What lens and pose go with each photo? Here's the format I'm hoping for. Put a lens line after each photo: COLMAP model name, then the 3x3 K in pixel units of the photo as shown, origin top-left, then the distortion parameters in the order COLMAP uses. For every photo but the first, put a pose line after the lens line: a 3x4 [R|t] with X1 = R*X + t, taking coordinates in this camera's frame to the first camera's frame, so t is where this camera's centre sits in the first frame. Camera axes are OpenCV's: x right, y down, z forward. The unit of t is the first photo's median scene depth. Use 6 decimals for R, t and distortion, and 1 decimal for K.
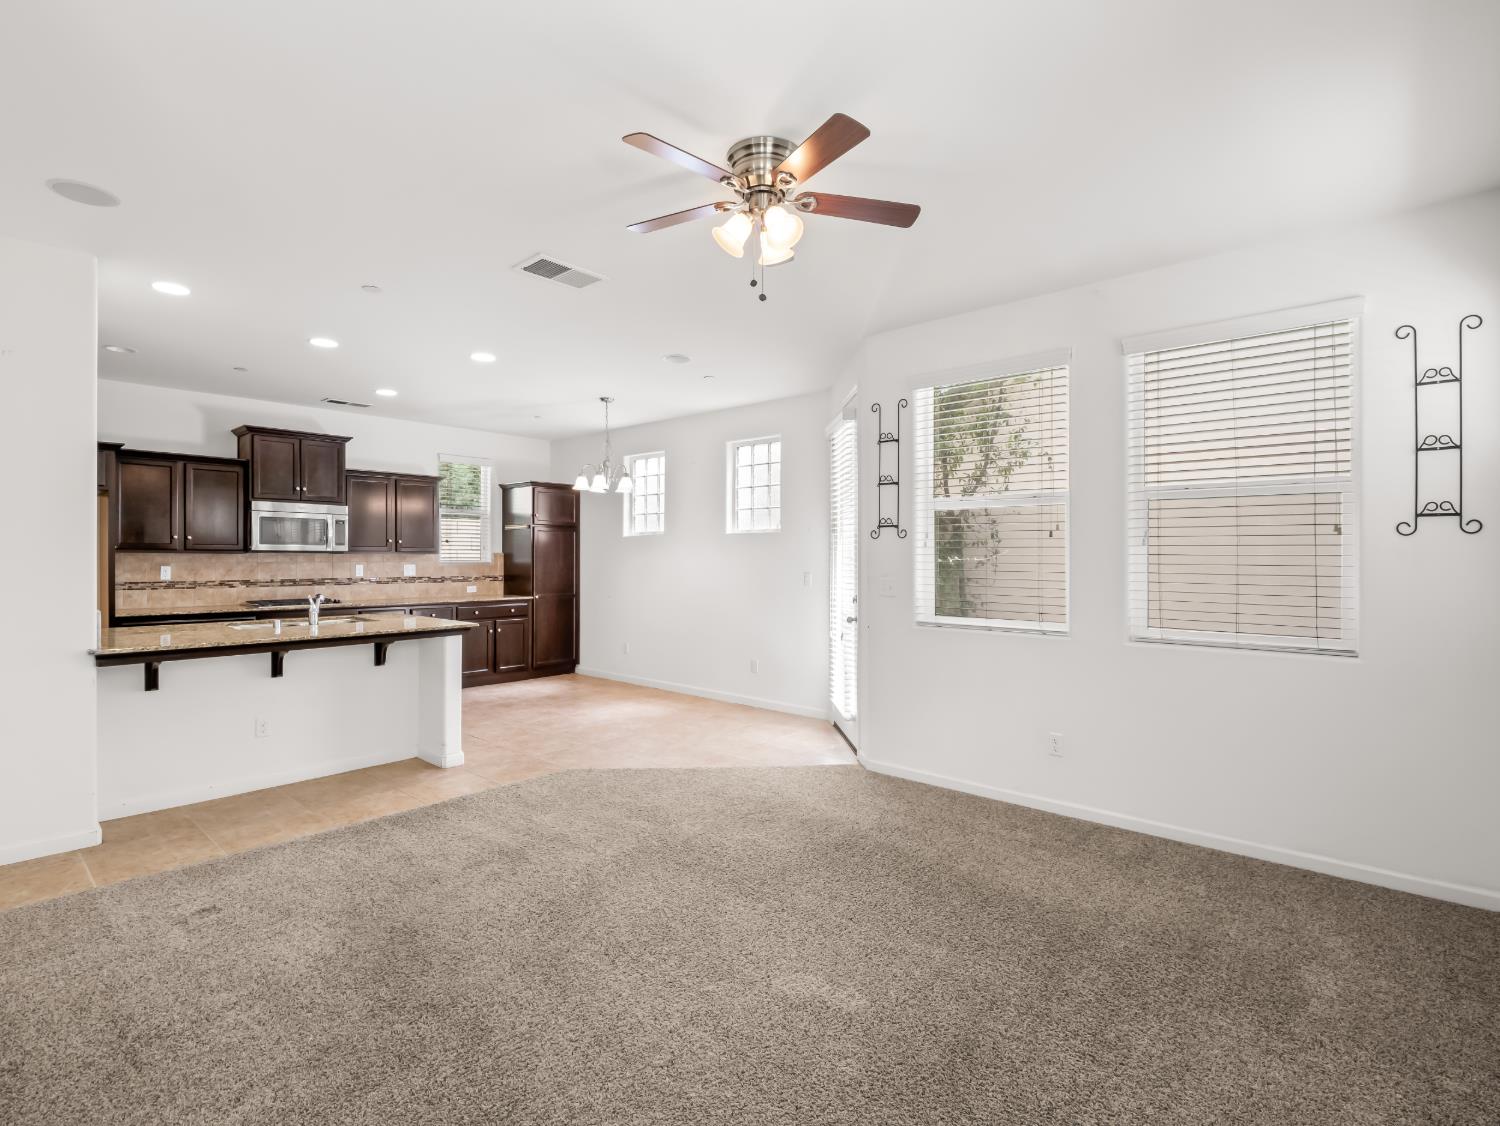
lens RADIAL K [[725.1, 0, 753.3], [0, 725.1, 554.4], [0, 0, 1]] dist [-0.009617, -0.003257]
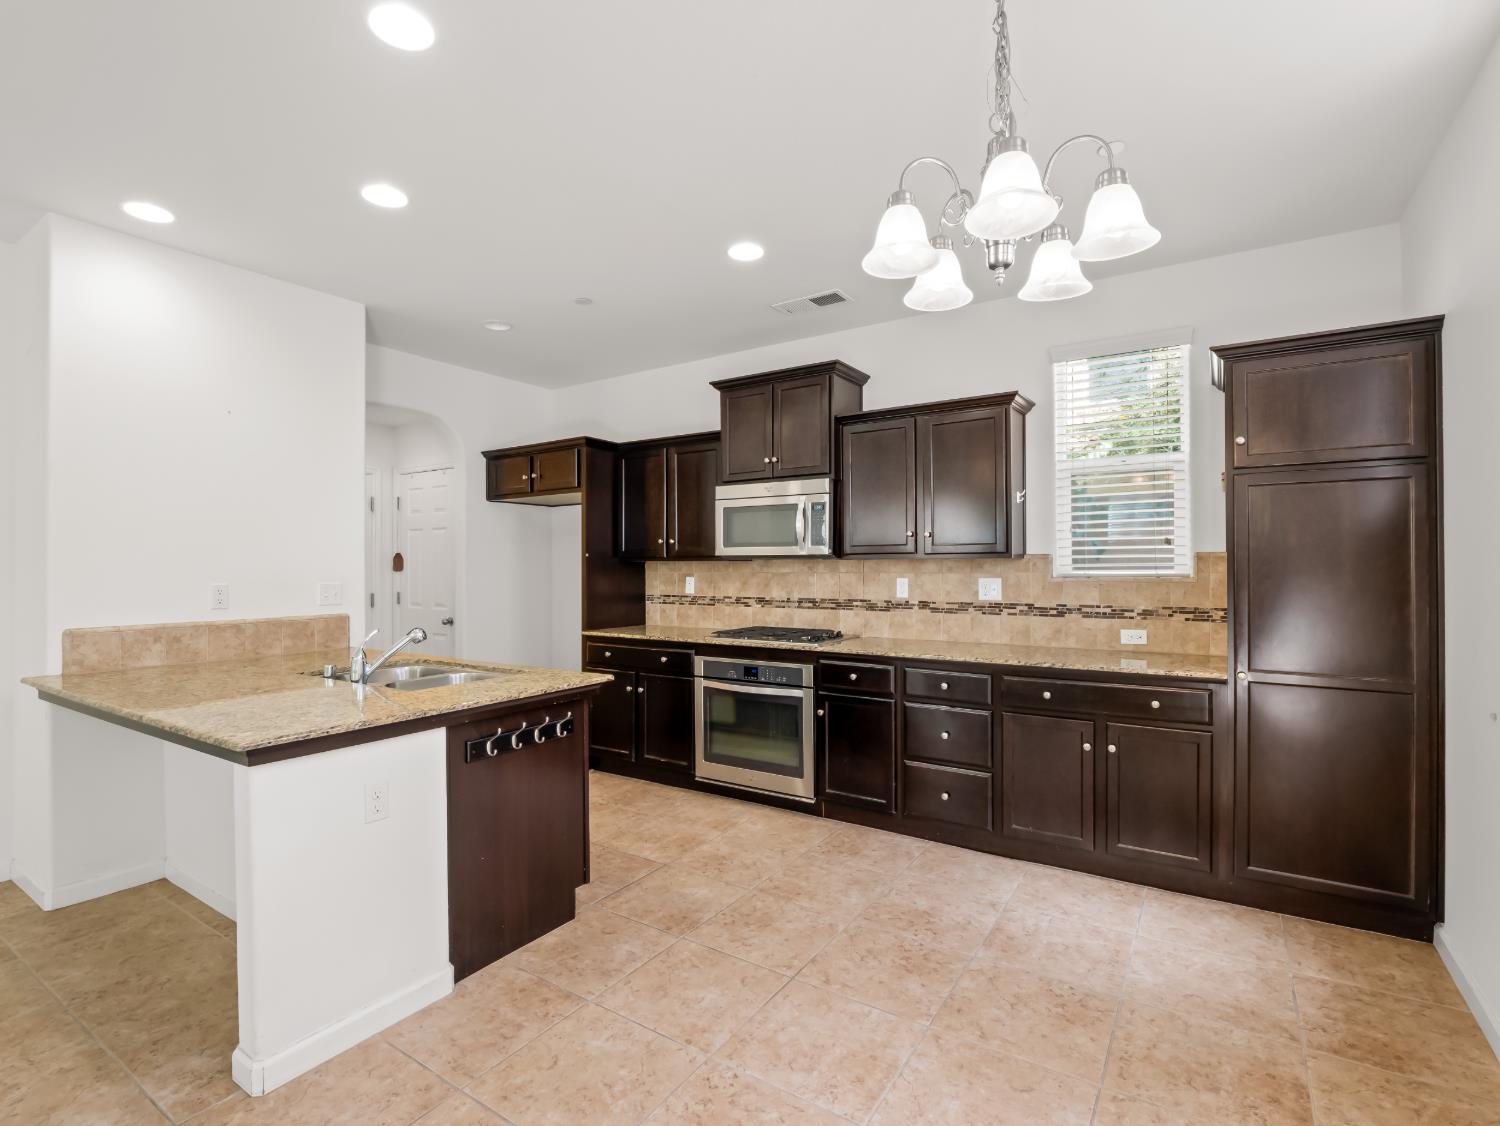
lens RADIAL K [[725.1, 0, 753.4], [0, 725.1, 559.4], [0, 0, 1]] dist [-0.009617, -0.003257]
pose [[0.148911, -0.011642, -0.988782, 0.010236], [0.008004, 0.999912, -0.010568, 0.005262], [0.988818, -0.006340, 0.148991, 0.878407]]
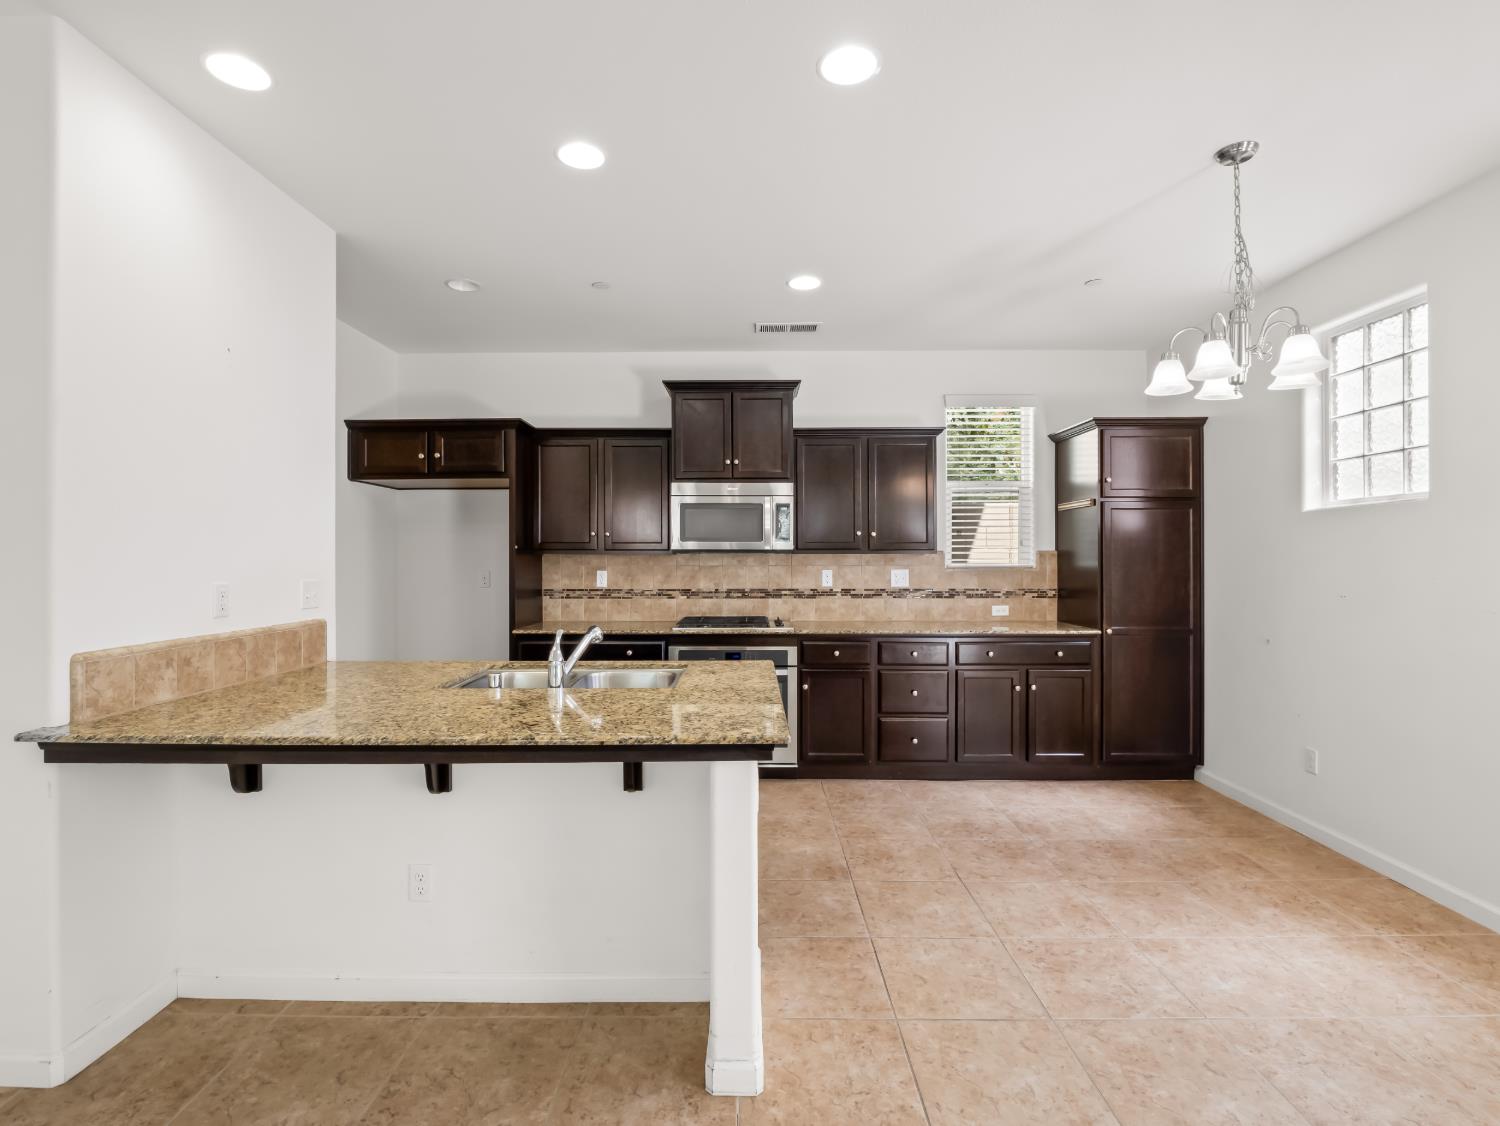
lens RADIAL K [[725.1, 0, 750.6], [0, 725.1, 552.6], [0, 0, 1]] dist [-0.009617, -0.003257]
pose [[0.662079, -0.008026, -0.749391, -0.087296], [0.005280, 0.999968, -0.006044, 0.002084], [0.749415, 0.000045, 0.662100, 0.542135]]
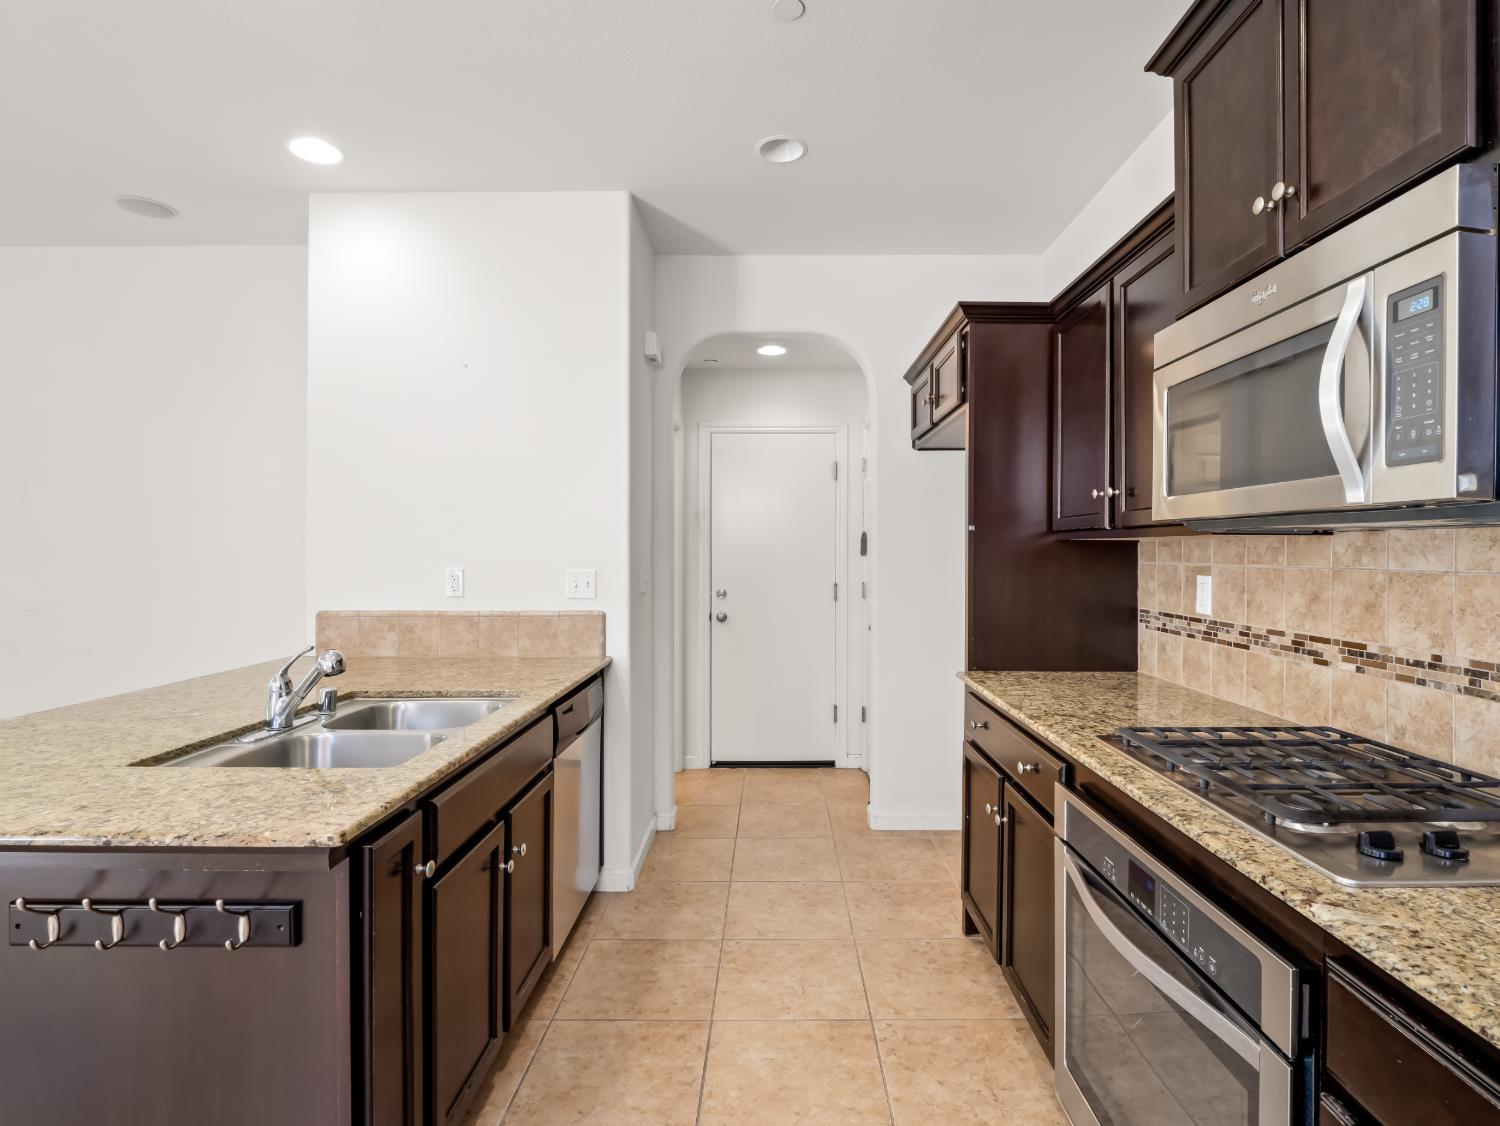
lens RADIAL K [[757.6, 0, 777.6], [0, 757.6, 550.4], [0, 0, 1]] dist [-0.009791, -0.002442]
pose [[-0.745902, -0.003887, -0.666045, -0.387209], [-0.000483, 0.999986, -0.005295, 0.005893], [0.666056, -0.003628, -0.745893, 1.051585]]
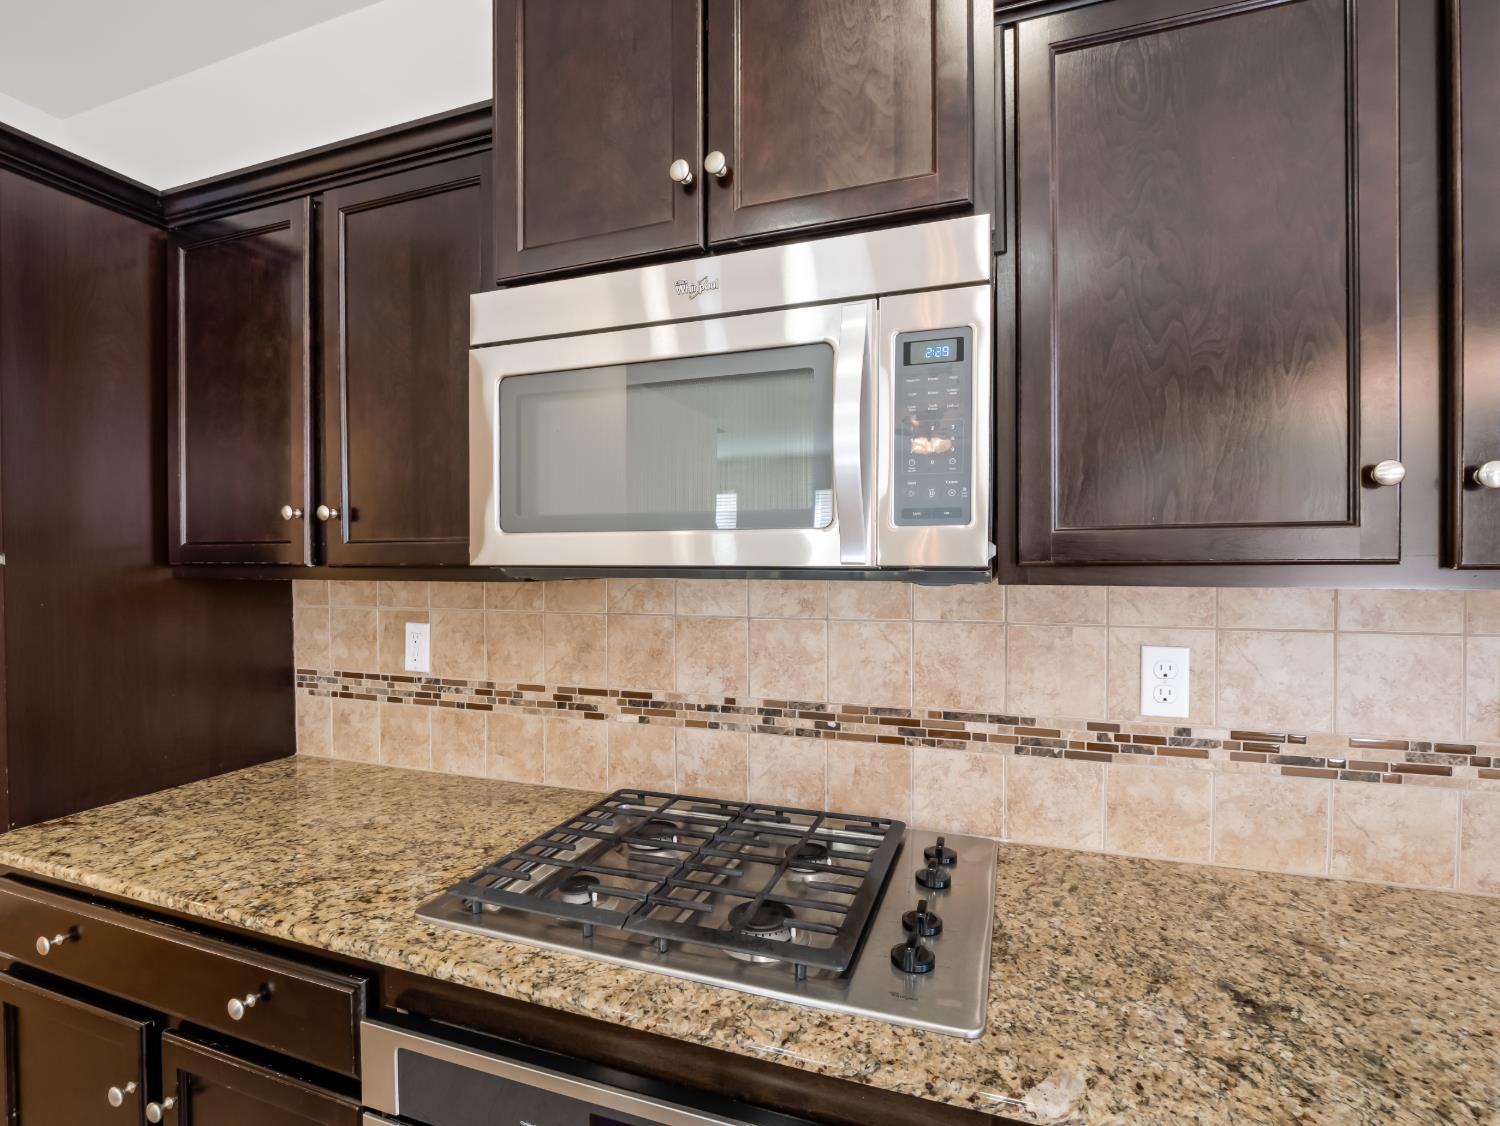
lens RADIAL K [[725.1, 0, 748.1], [0, 725.1, 569.0], [0, 0, 1]] dist [-0.009617, -0.003257]
pose [[0.364930, 0.010823, -0.930972, -0.472687], [0.009080, 0.999844, 0.015183, -0.006884], [0.930991, -0.013994, 0.364775, 0.941995]]
